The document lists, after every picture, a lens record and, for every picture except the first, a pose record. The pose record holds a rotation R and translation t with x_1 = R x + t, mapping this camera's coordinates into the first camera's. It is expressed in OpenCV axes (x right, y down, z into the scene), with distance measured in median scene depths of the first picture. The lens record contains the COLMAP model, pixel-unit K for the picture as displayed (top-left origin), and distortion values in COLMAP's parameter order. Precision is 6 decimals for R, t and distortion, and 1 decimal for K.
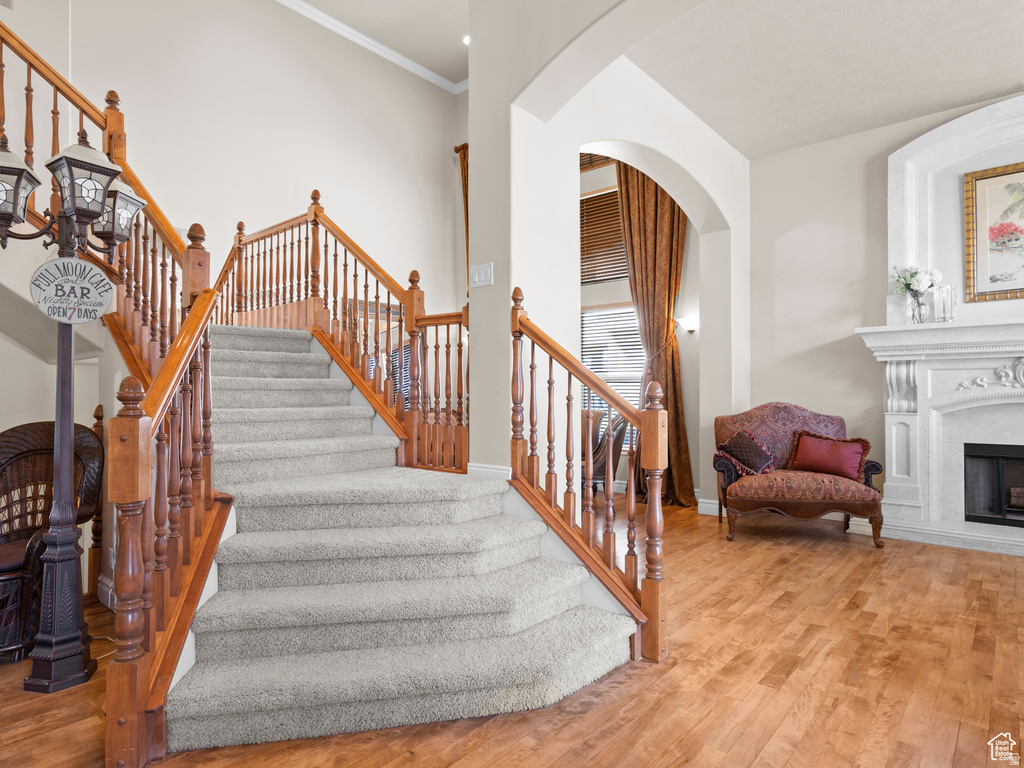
lens RADIAL K [[587.8, 0, 512.0], [0, 587.8, 384.0], [0, 0, 1]] dist [0.004937, 0.001108]
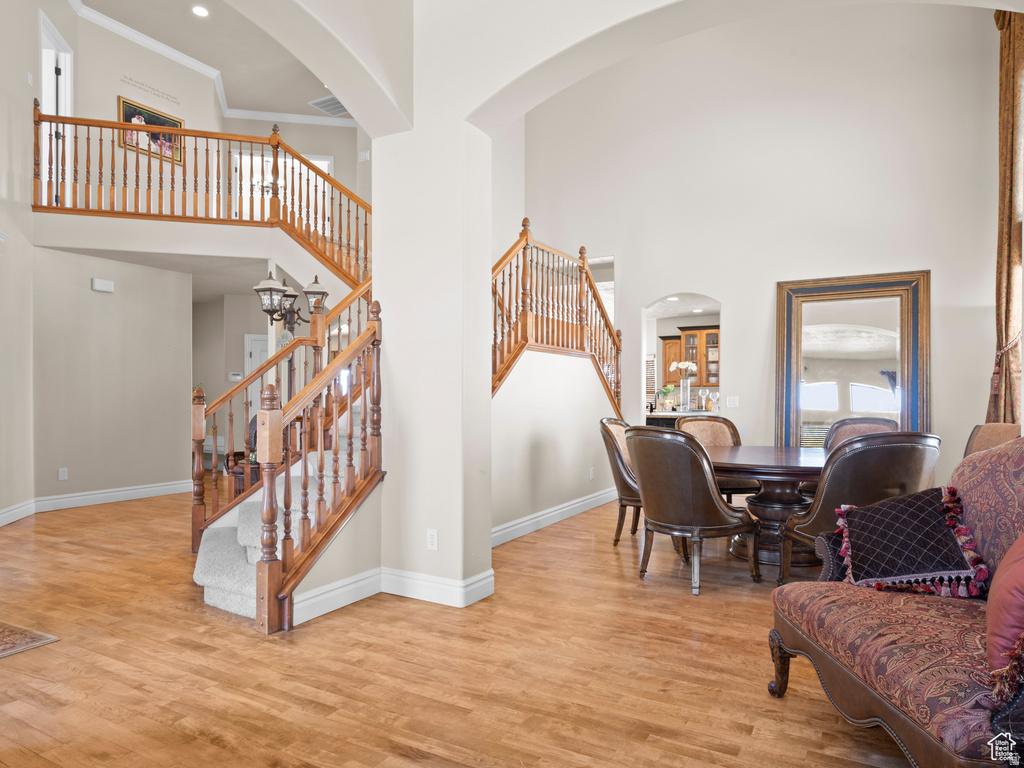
lens RADIAL K [[653.5, 0, 508.0], [0, 653.5, 385.8], [0, 0, 1]] dist [0.001749, 0.001852]
pose [[0.191256, -0.014921, -0.981427, 0.782879], [0.013729, 0.999827, -0.012525, 0.009020], [0.981444, -0.011079, 0.191428, 0.608609]]
